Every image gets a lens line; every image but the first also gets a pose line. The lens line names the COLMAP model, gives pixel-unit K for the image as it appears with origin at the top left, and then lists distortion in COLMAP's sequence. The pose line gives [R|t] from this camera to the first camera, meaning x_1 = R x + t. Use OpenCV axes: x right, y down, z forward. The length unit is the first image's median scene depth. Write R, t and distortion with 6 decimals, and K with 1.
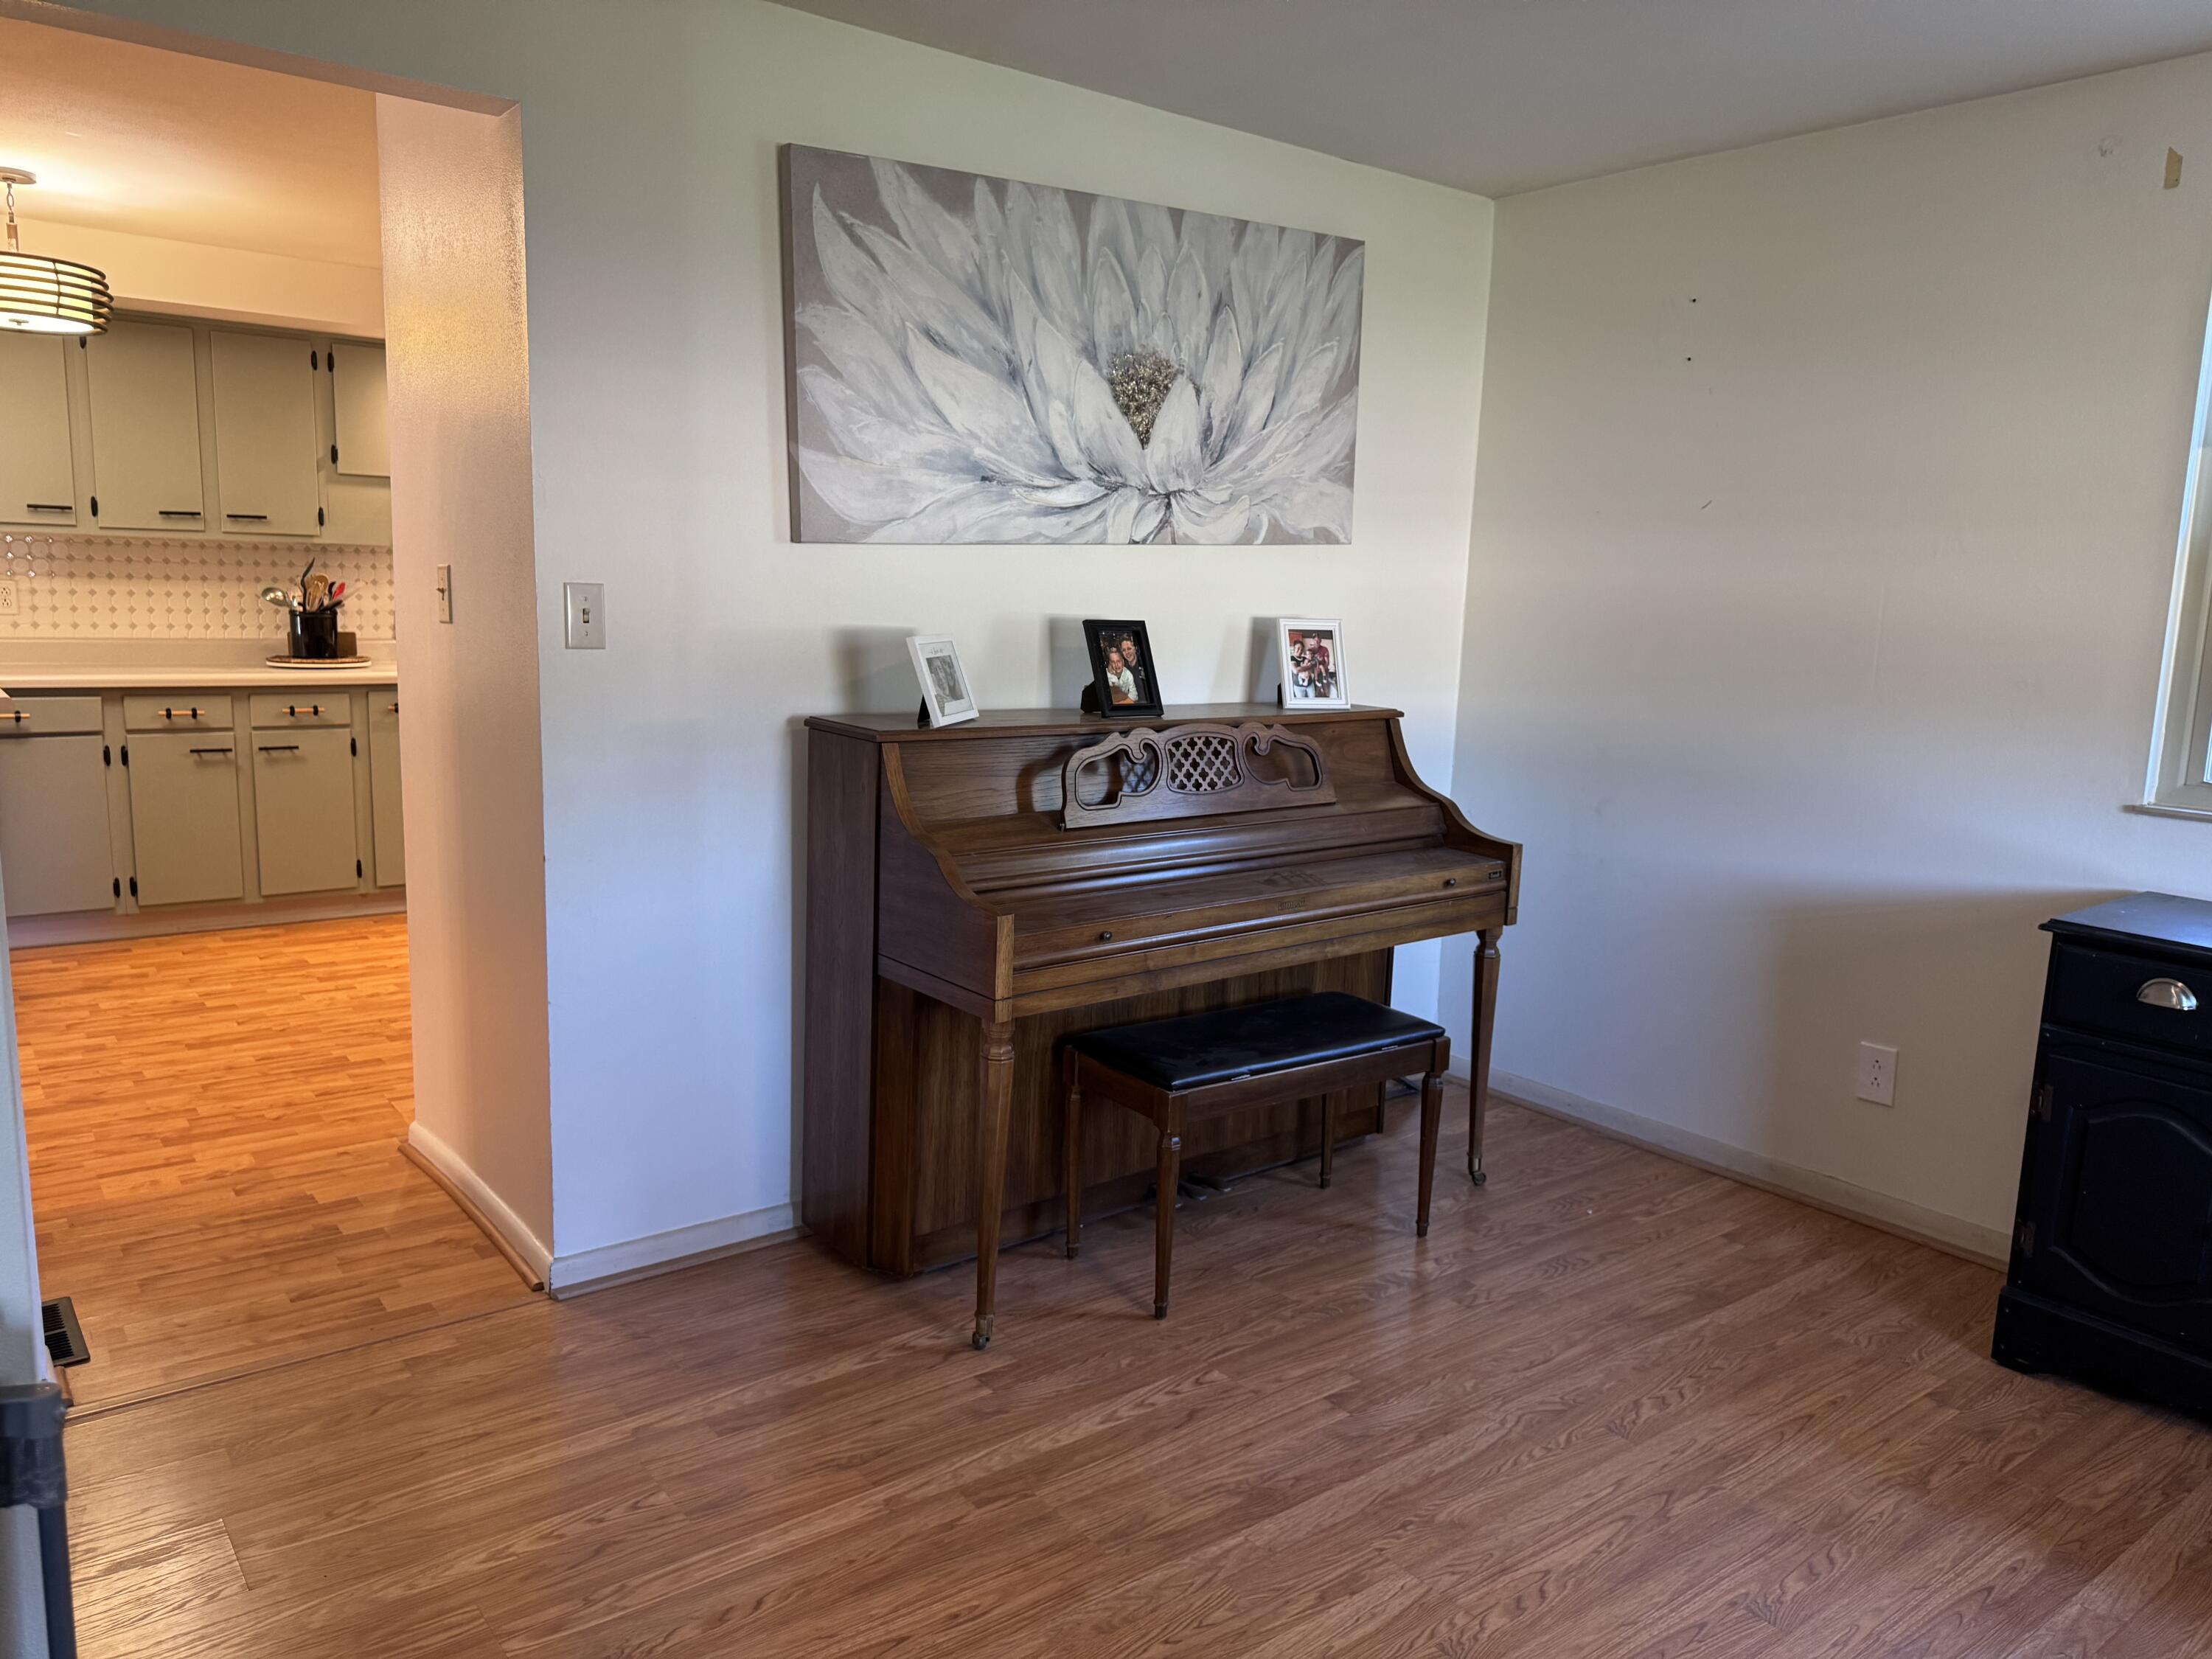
lens RADIAL K [[1544.9, 0, 1089.9], [0, 1544.9, 835.5], [0, 0, 1]] dist [0.059295, -0.075193]
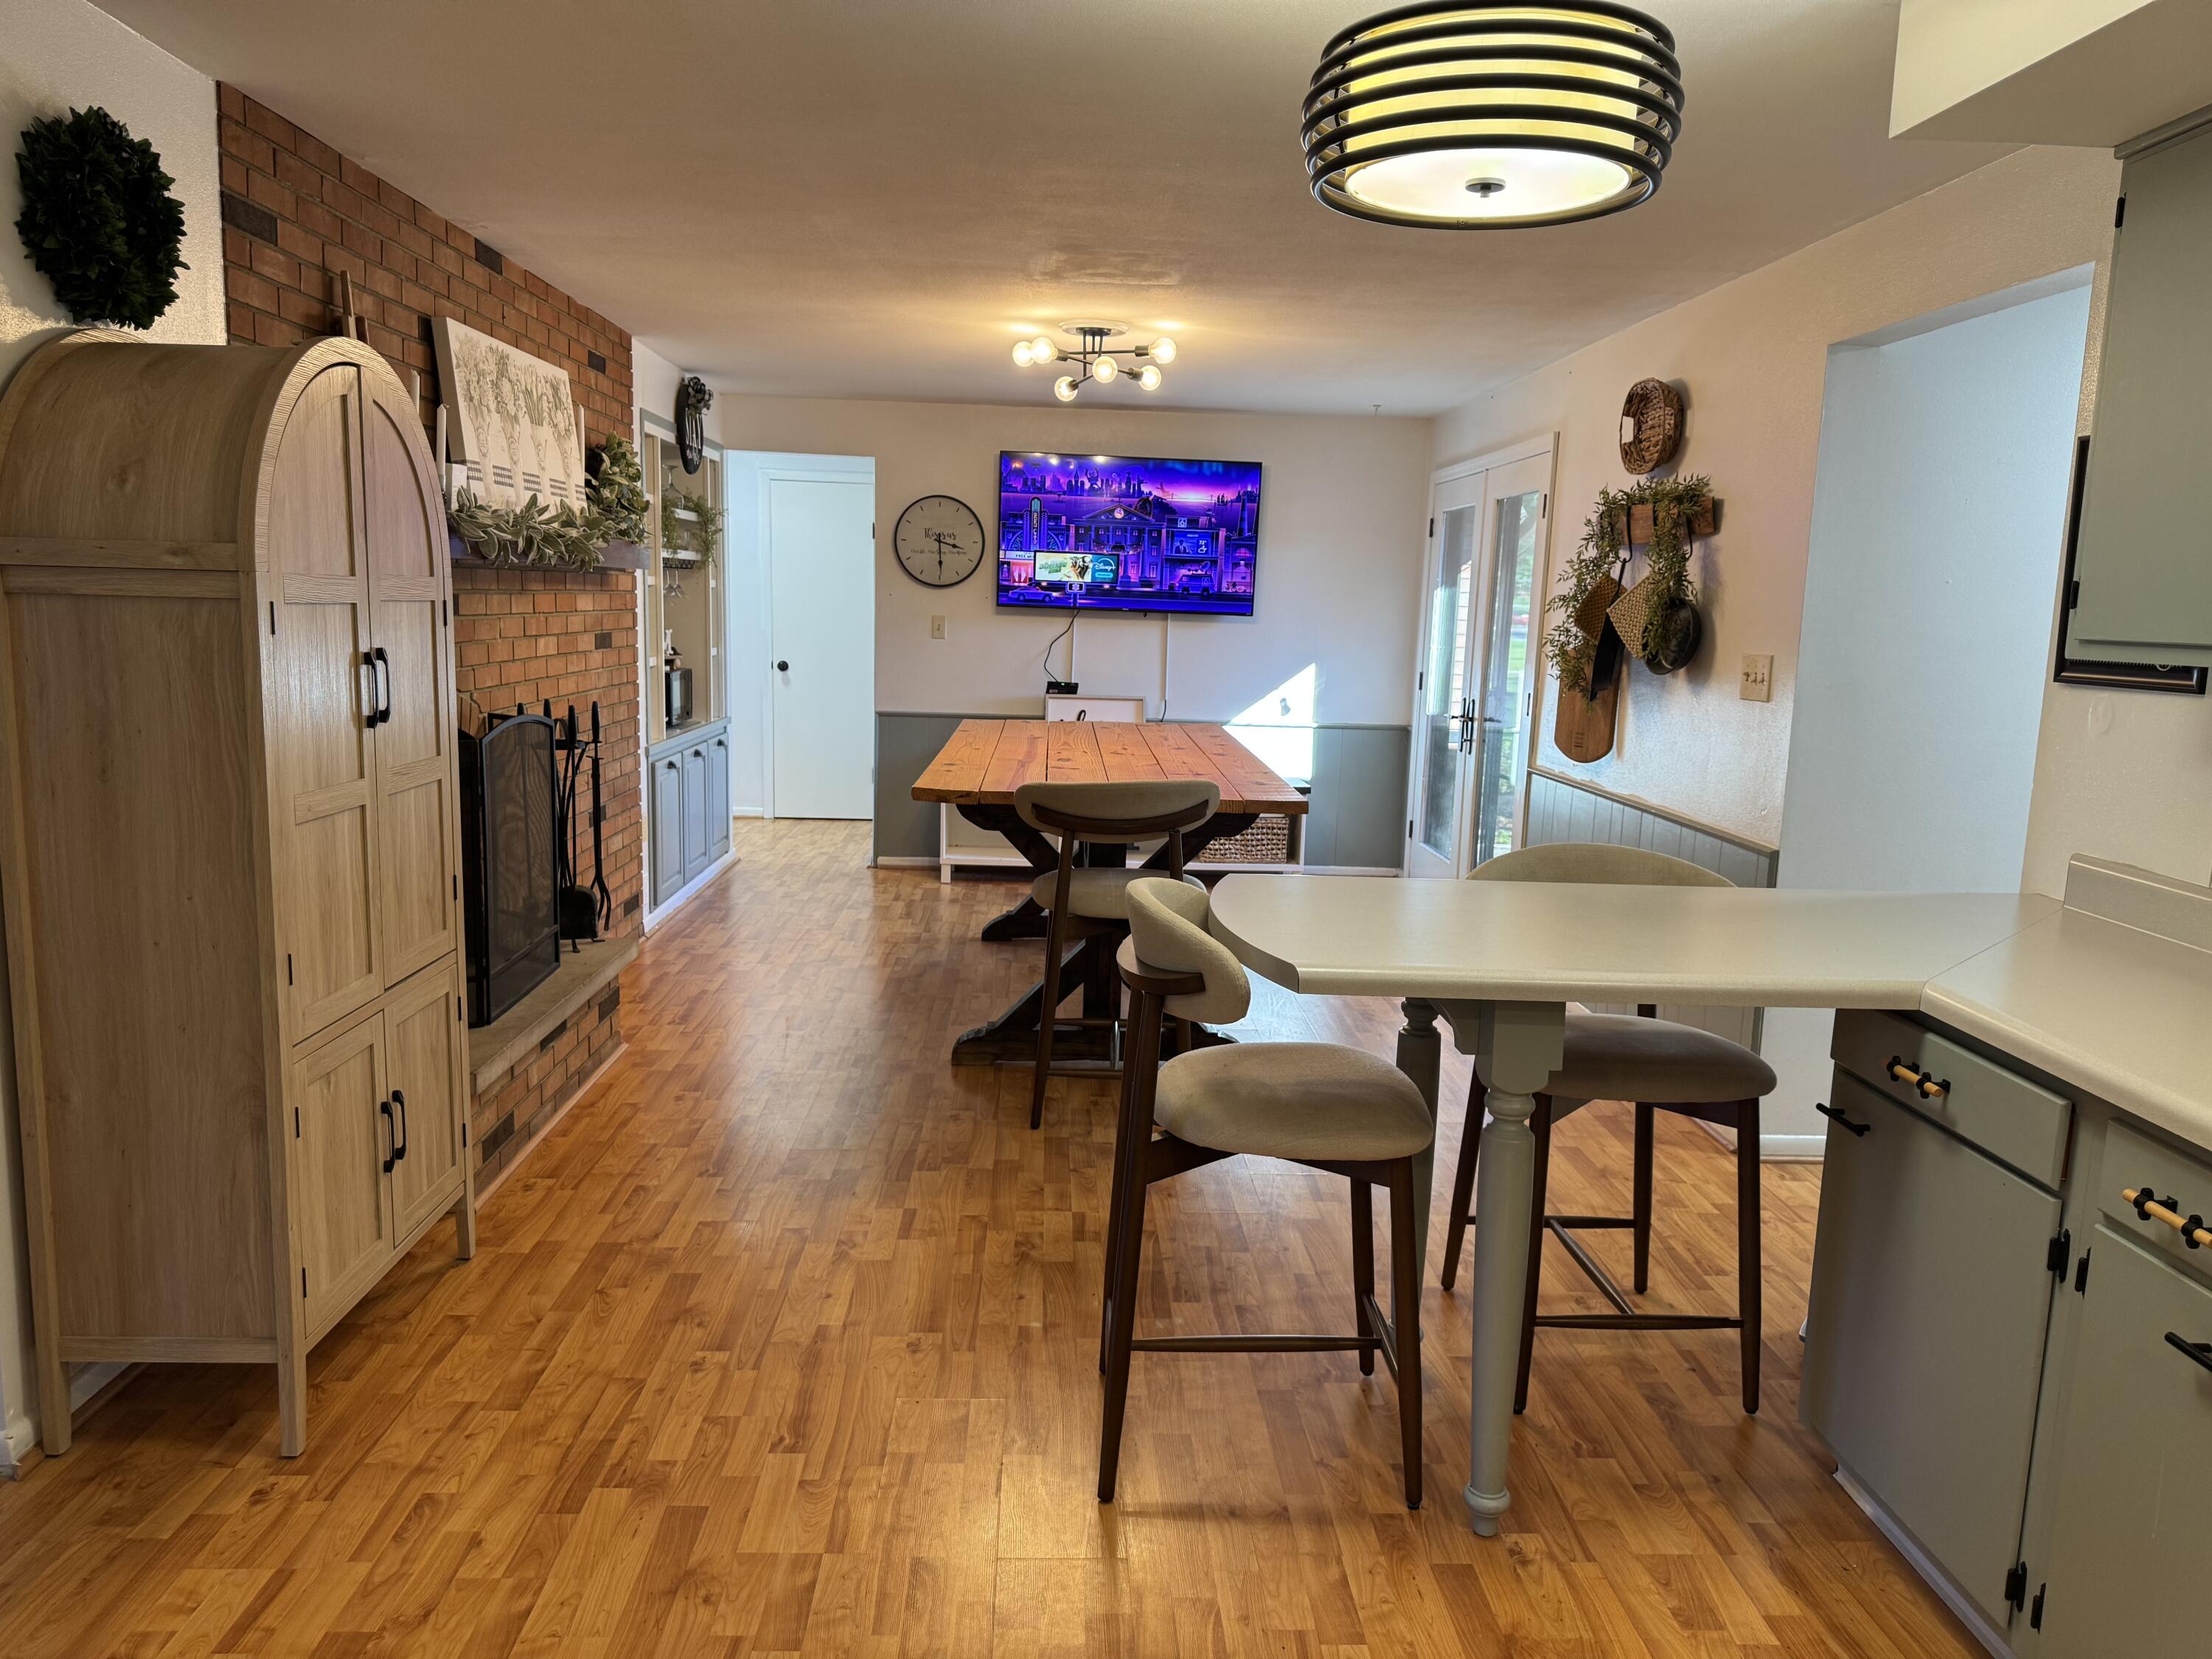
lens RADIAL K [[1544.9, 0, 1110.0], [0, 1544.9, 819.7], [0, 0, 1]] dist [0.059295, -0.075193]
pose [[-0.577944, 0.067785, -0.813256, -0.274475], [-0.182534, 0.960559, 0.209781, -0.257446], [0.795400, 0.269689, -0.542776, 1.354452]]
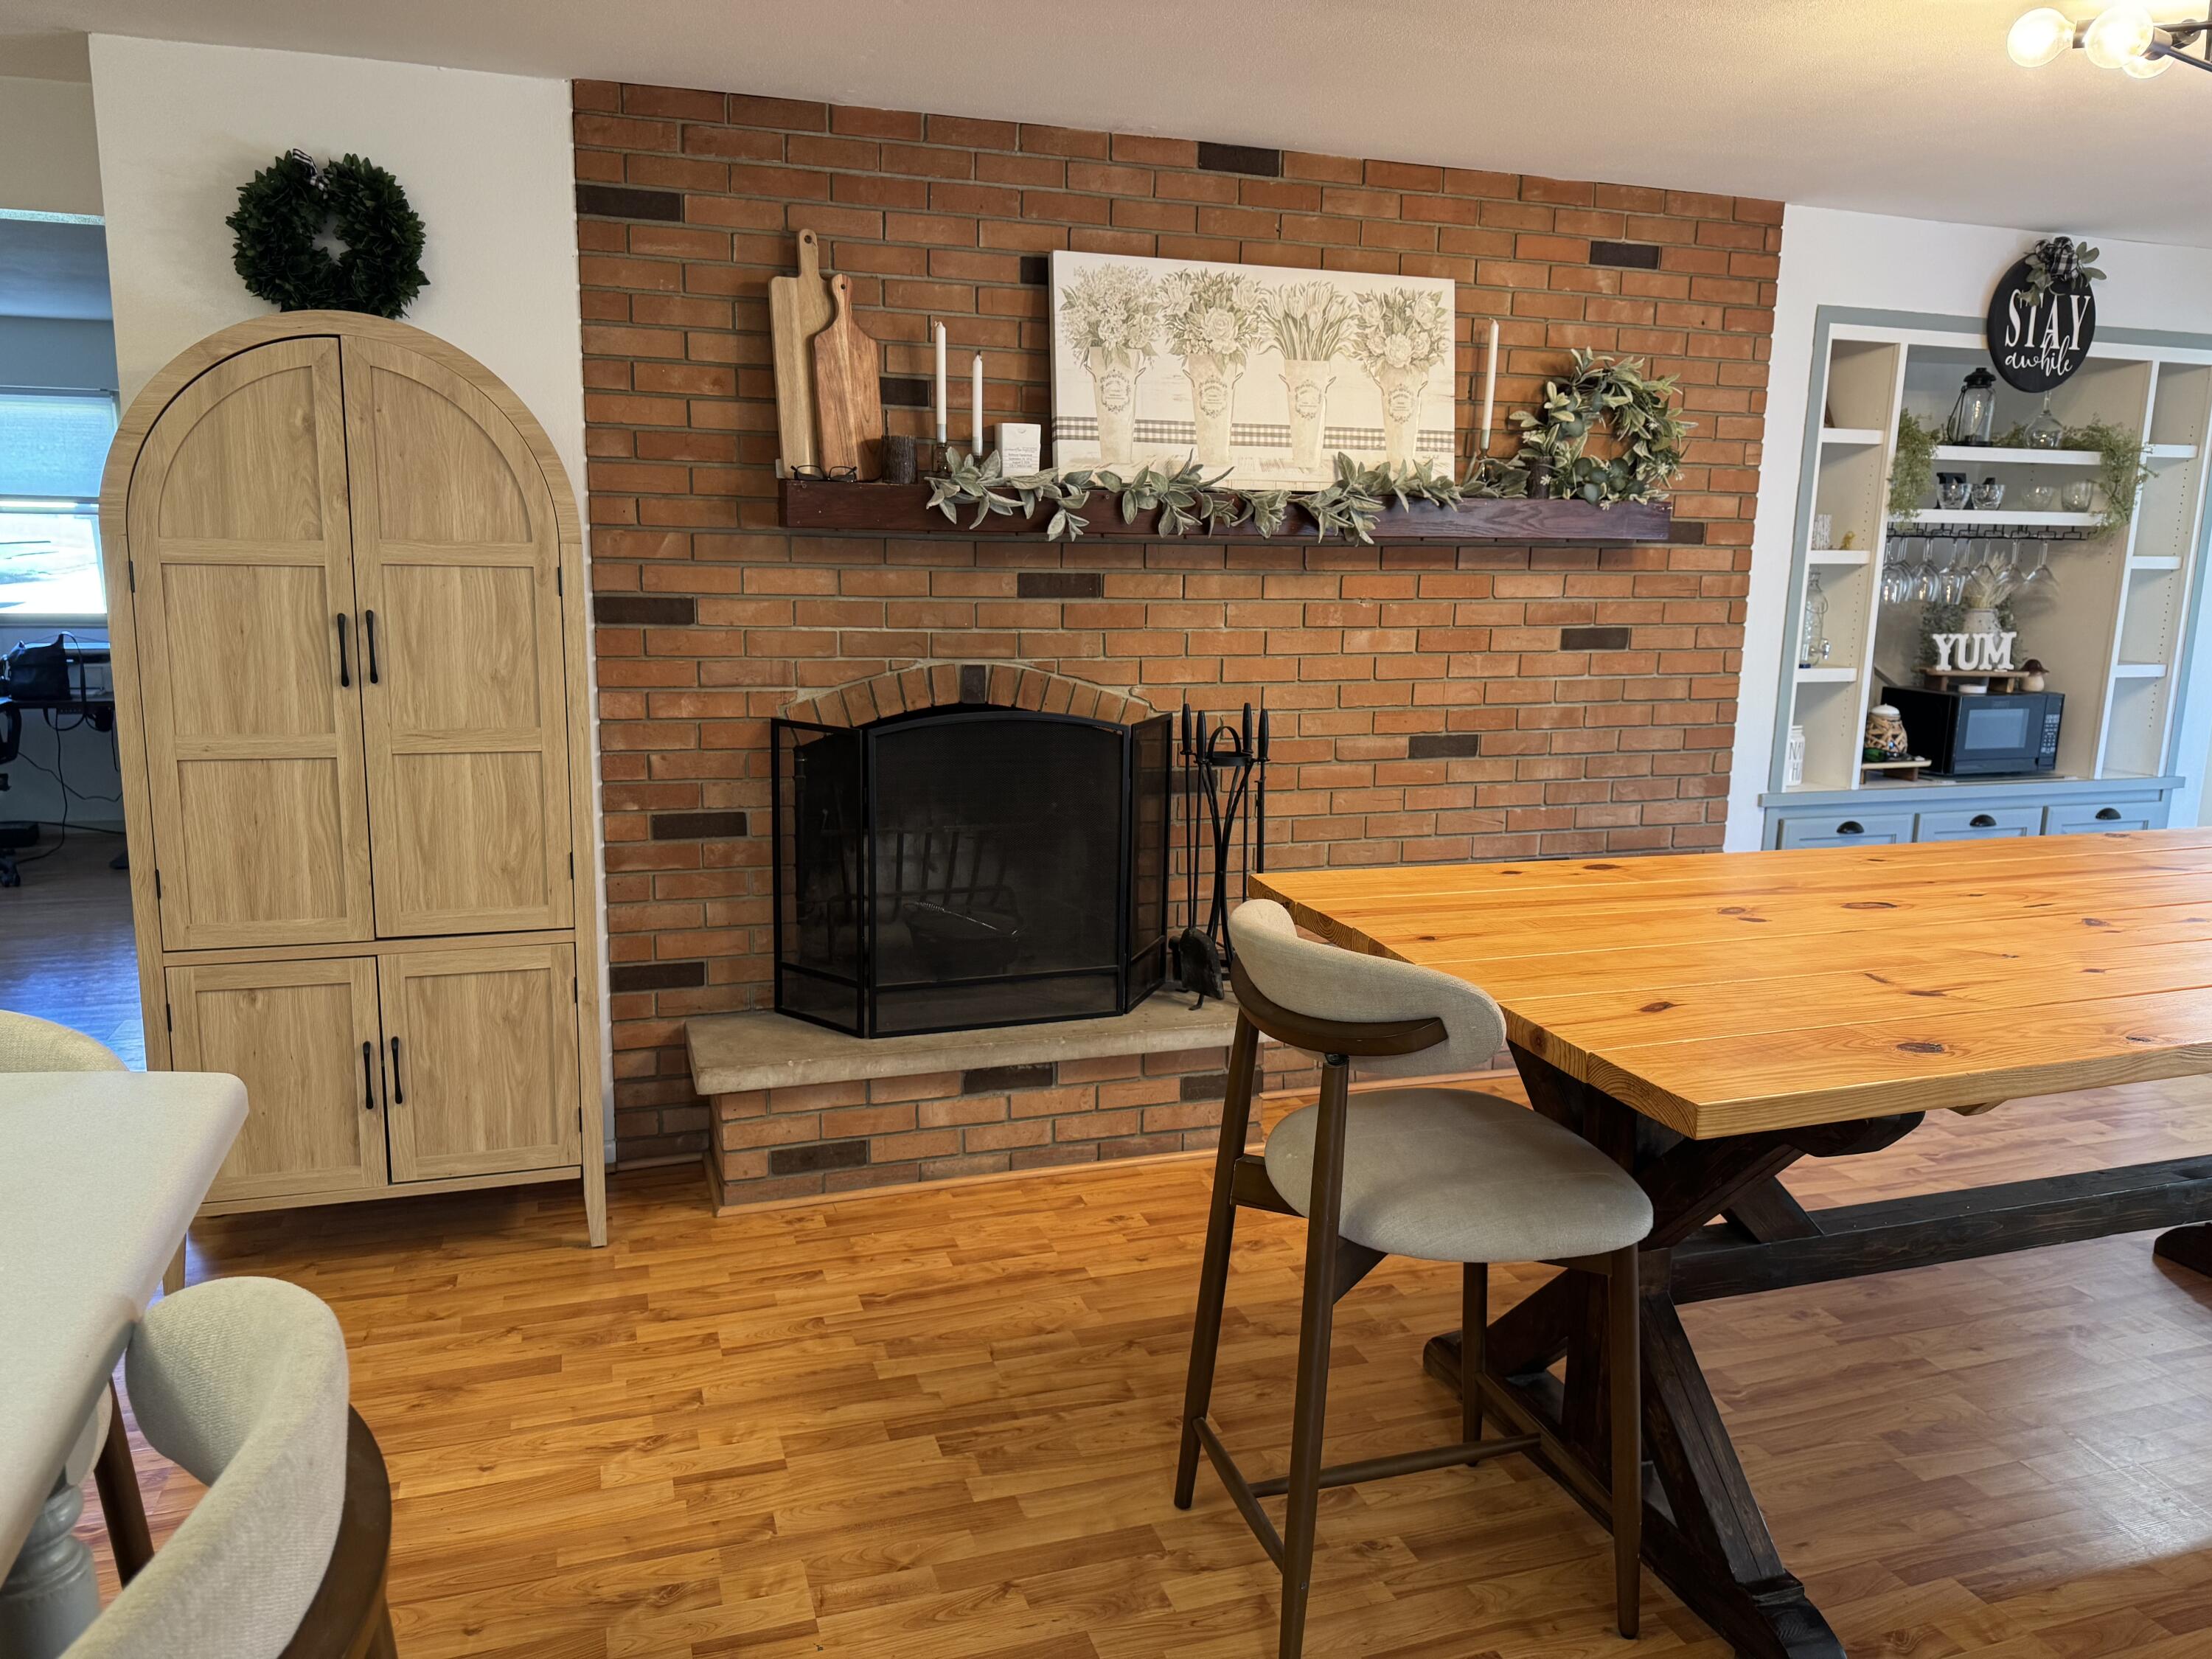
lens RADIAL K [[1544.9, 0, 1103.4], [0, 1544.9, 840.1], [0, 0, 1]] dist [0.059295, -0.075193]
pose [[-0.942220, -0.108300, 0.317006, -1.249598], [0.009170, 0.937608, 0.347574, -0.273799], [-0.334869, 0.330398, -0.882440, 1.249078]]
